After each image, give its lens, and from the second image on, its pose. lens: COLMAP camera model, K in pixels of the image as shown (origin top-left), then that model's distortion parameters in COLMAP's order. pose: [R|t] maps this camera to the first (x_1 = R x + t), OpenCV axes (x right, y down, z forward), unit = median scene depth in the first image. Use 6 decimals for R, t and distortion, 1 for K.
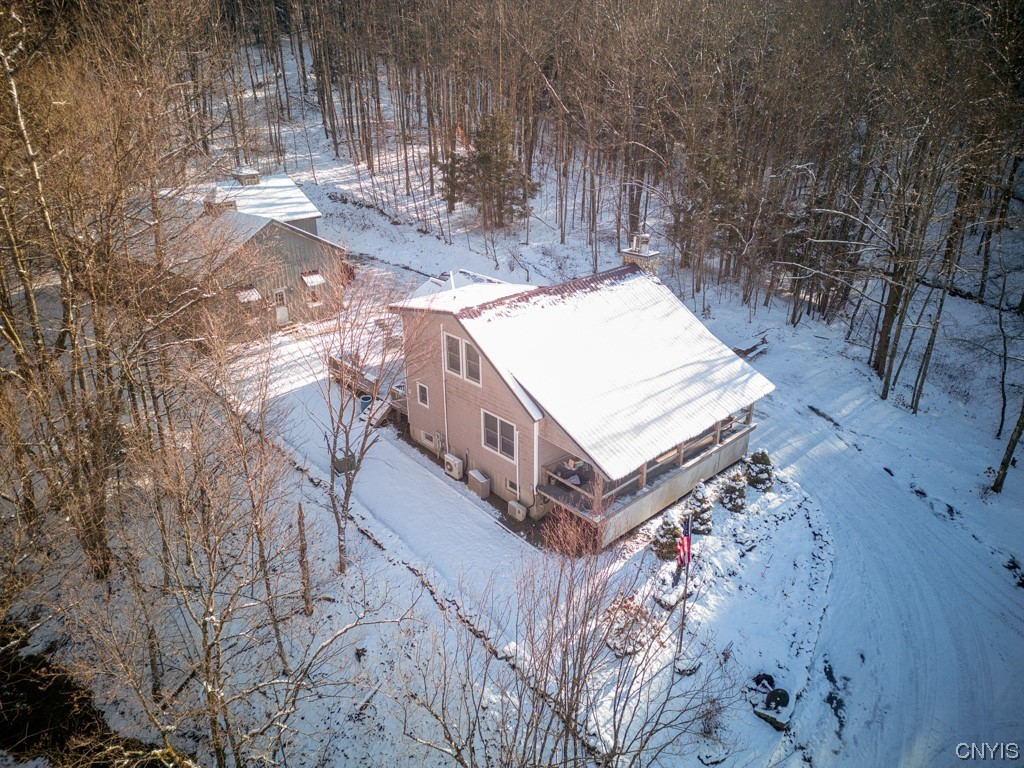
lens RADIAL K [[709.6, 0, 512.0], [0, 709.6, 383.3], [0, 0, 1]] dist [0.084812, -0.017352]
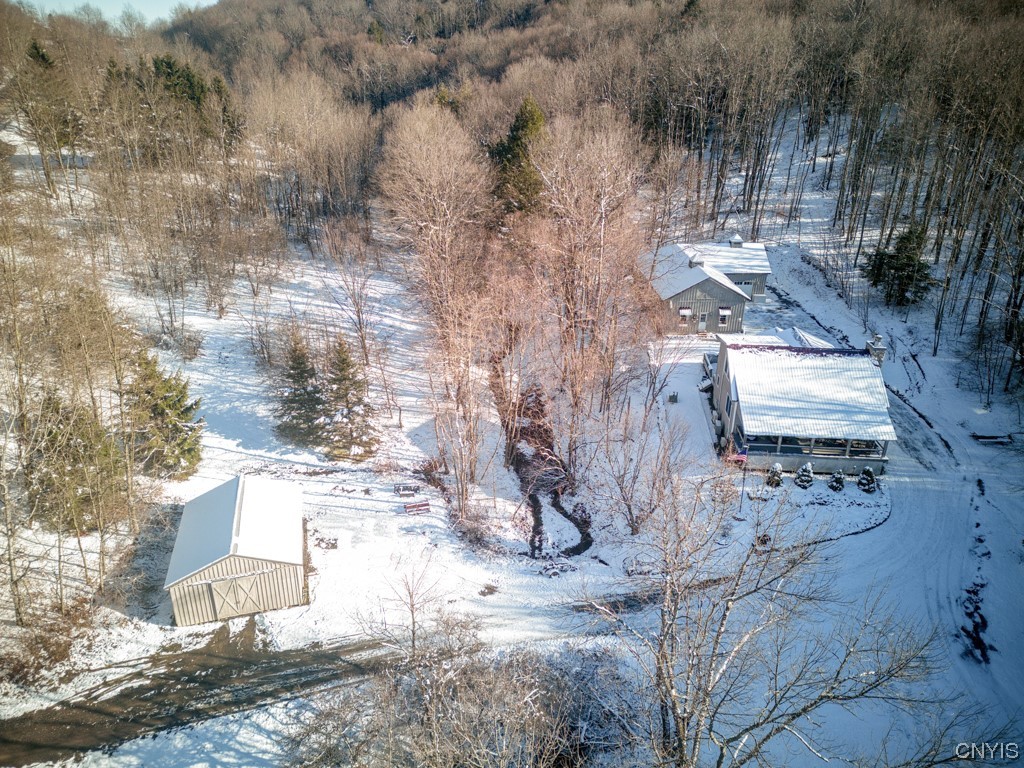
lens RADIAL K [[709.6, 0, 504.4], [0, 709.6, 383.5], [0, 0, 1]] dist [0.084812, -0.017352]
pose [[0.656043, 0.314372, -0.686132, 0.878371], [-0.307845, 0.941516, 0.137039, -0.068459], [0.689085, 0.121319, 0.714453, -0.874582]]
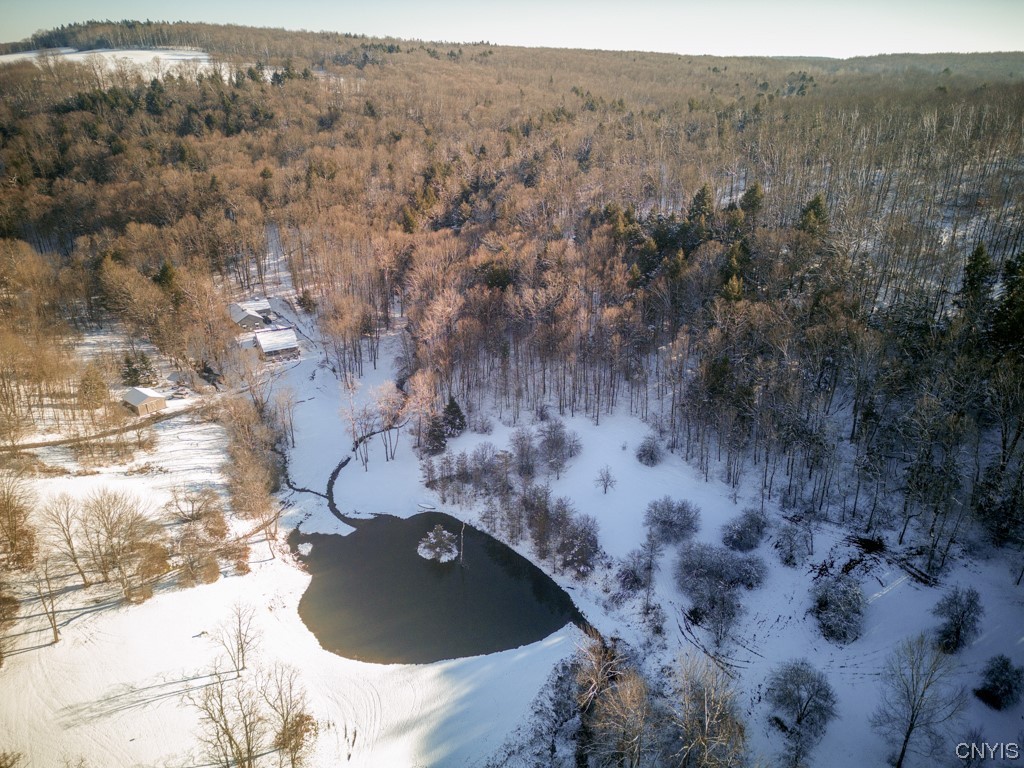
lens RADIAL K [[709.6, 0, 506.7], [0, 709.6, 381.2], [0, 0, 1]] dist [0.084812, -0.017352]
pose [[0.965606, 0.104980, -0.237876, 4.230837], [-0.105445, 0.994366, 0.010806, 0.063189], [0.237670, 0.014648, 0.971235, -5.667041]]
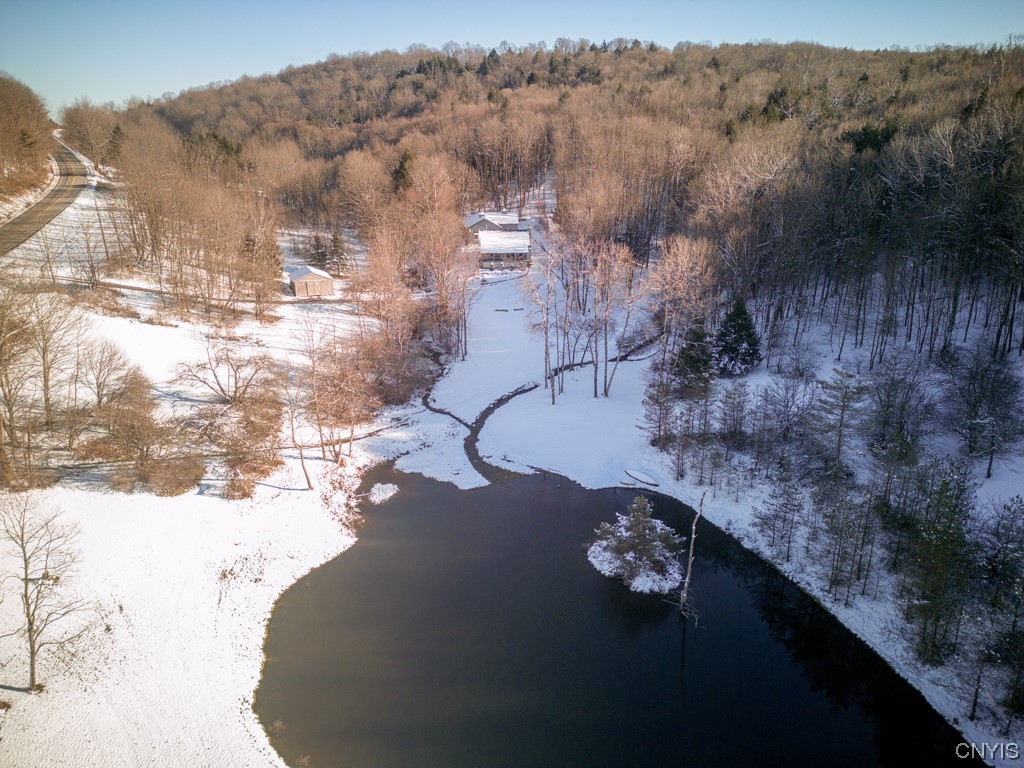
lens RADIAL K [[709.6, 0, 509.5], [0, 709.6, 380.7], [0, 0, 1]] dist [0.084812, -0.017352]
pose [[0.748403, 0.209838, -0.629174, 3.643695], [-0.266674, 0.963777, 0.004224, 0.911833], [0.607270, 0.164624, 0.777253, -2.884991]]
